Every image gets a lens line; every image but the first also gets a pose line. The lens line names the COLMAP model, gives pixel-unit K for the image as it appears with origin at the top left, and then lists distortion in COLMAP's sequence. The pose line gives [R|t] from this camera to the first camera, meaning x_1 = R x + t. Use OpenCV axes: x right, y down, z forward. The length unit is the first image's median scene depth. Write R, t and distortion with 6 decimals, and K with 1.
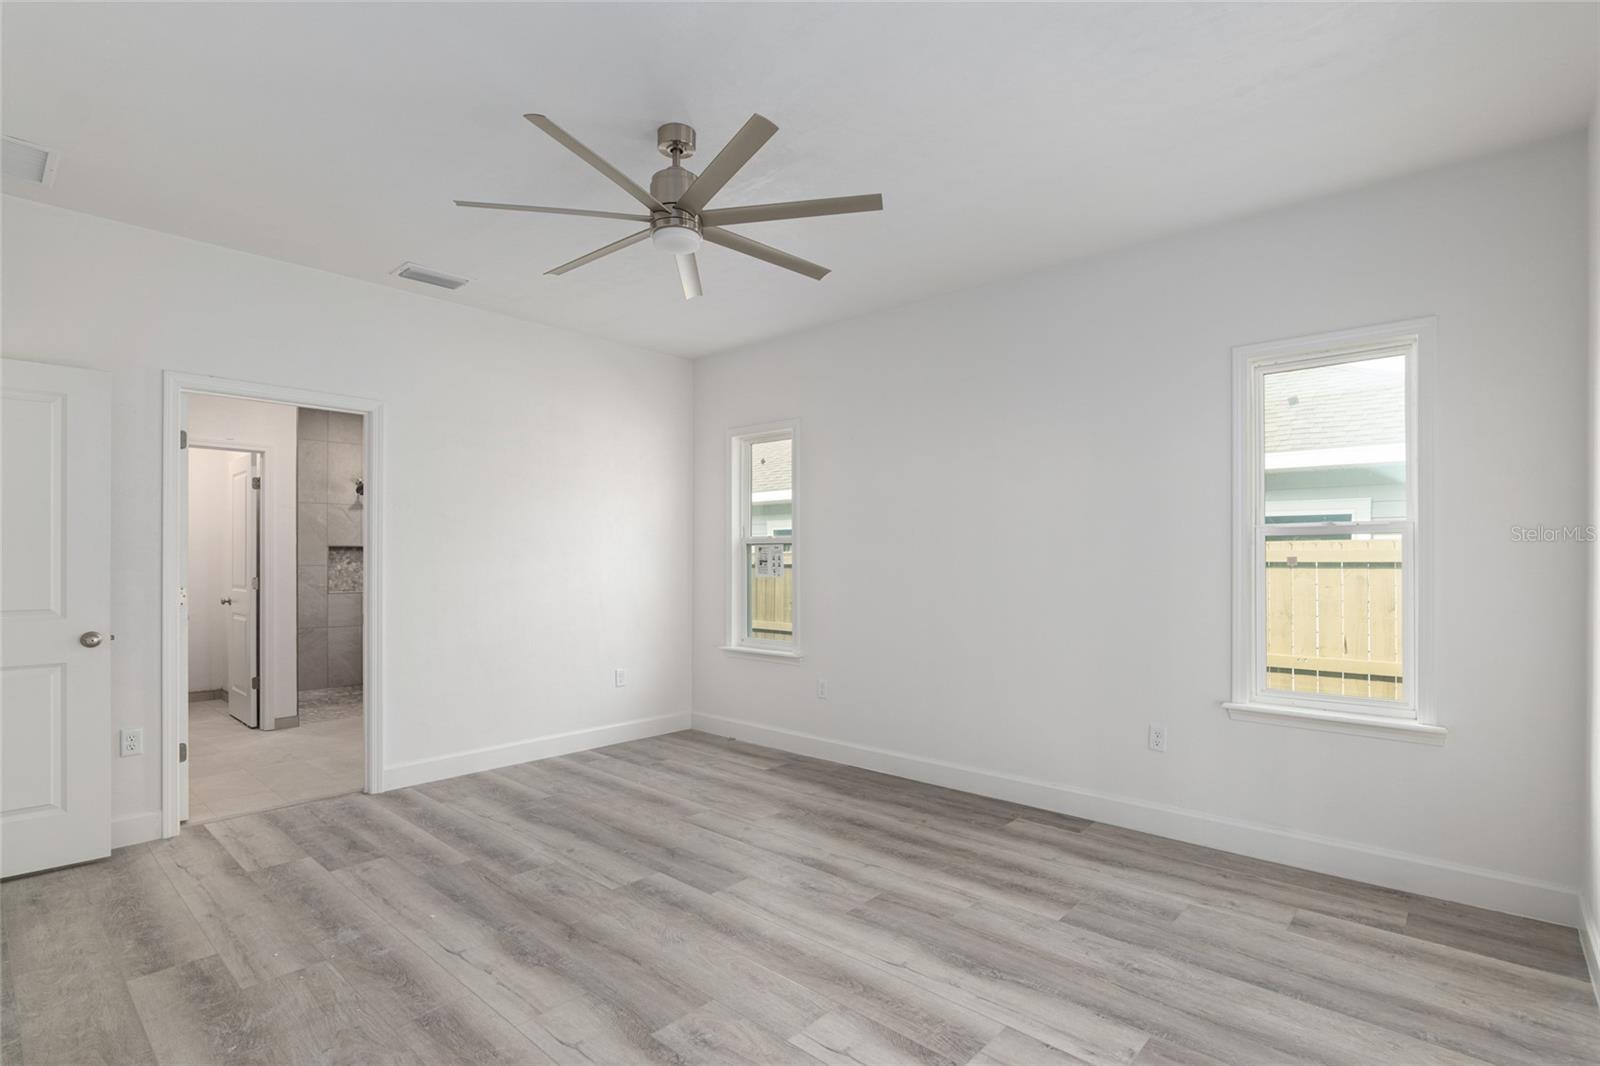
lens RADIAL K [[767.9, 0, 801.1], [0, 767.9, 558.0], [0, 0, 1]] dist [-0.011044, 0.003021]
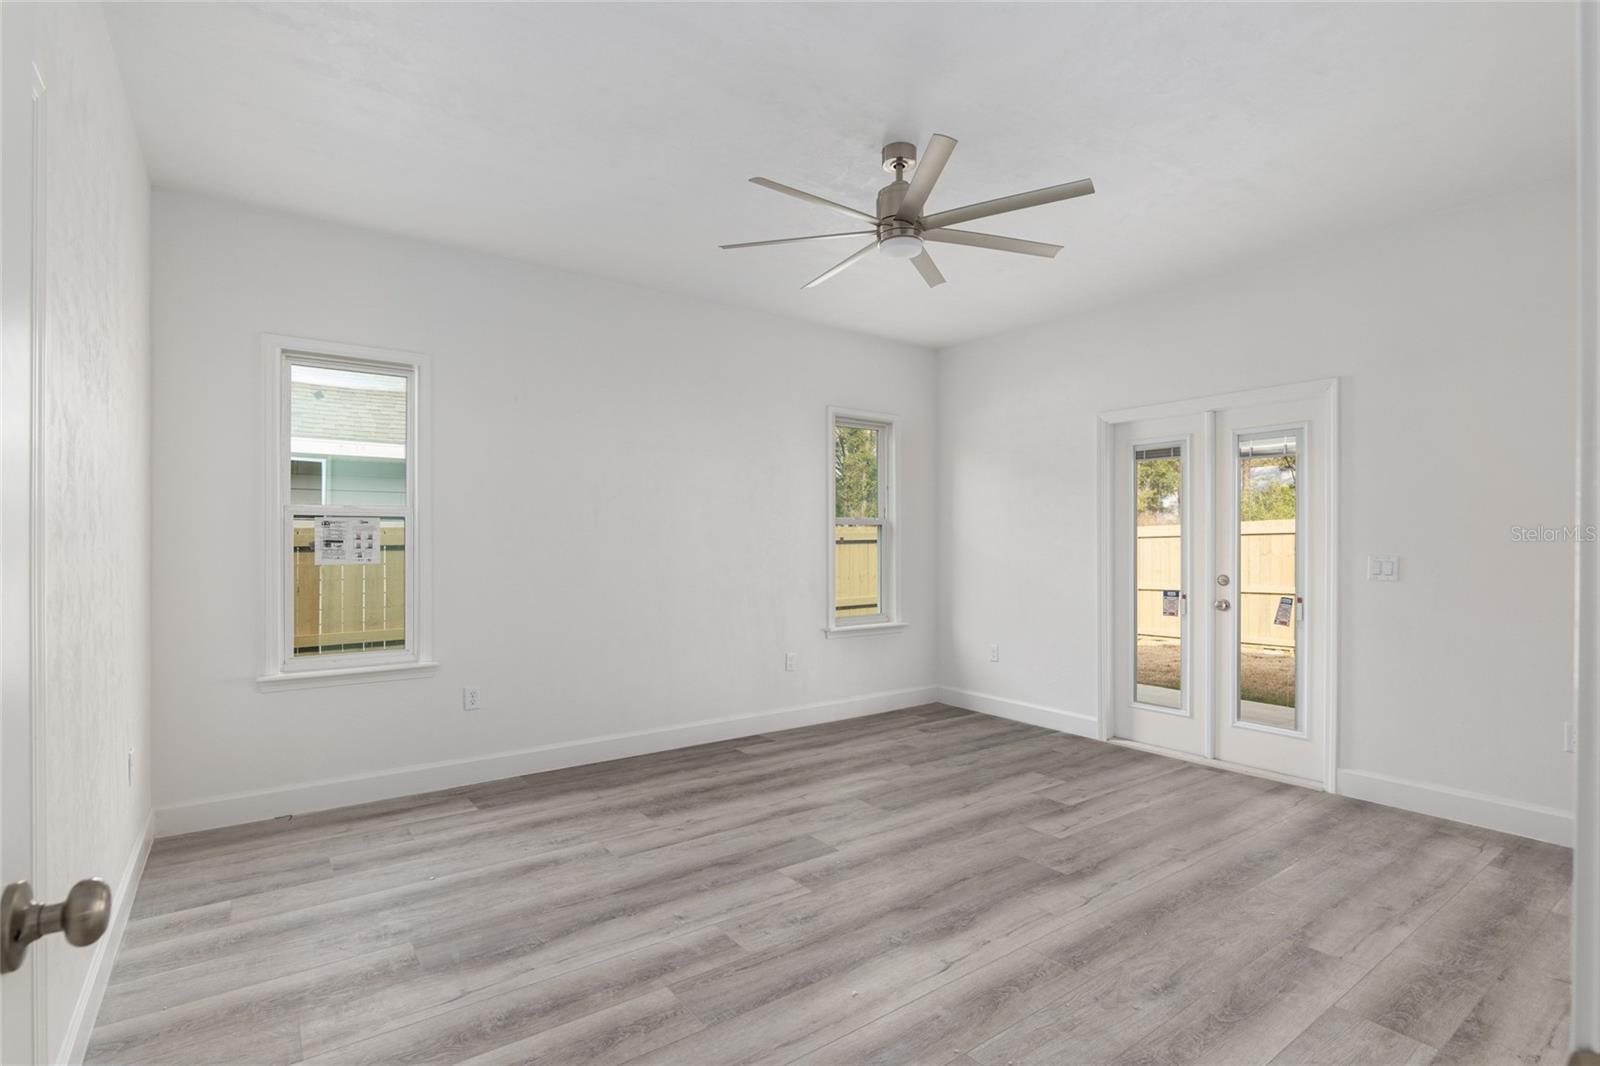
lens RADIAL K [[767.9, 0, 790.5], [0, 767.9, 558.6], [0, 0, 1]] dist [-0.011044, 0.003021]
pose [[0.208757, -0.017258, 0.977815, -1.077772], [0.000624, 0.999846, 0.017513, 0.013591], [-0.977967, -0.003045, 0.208736, 0.781222]]
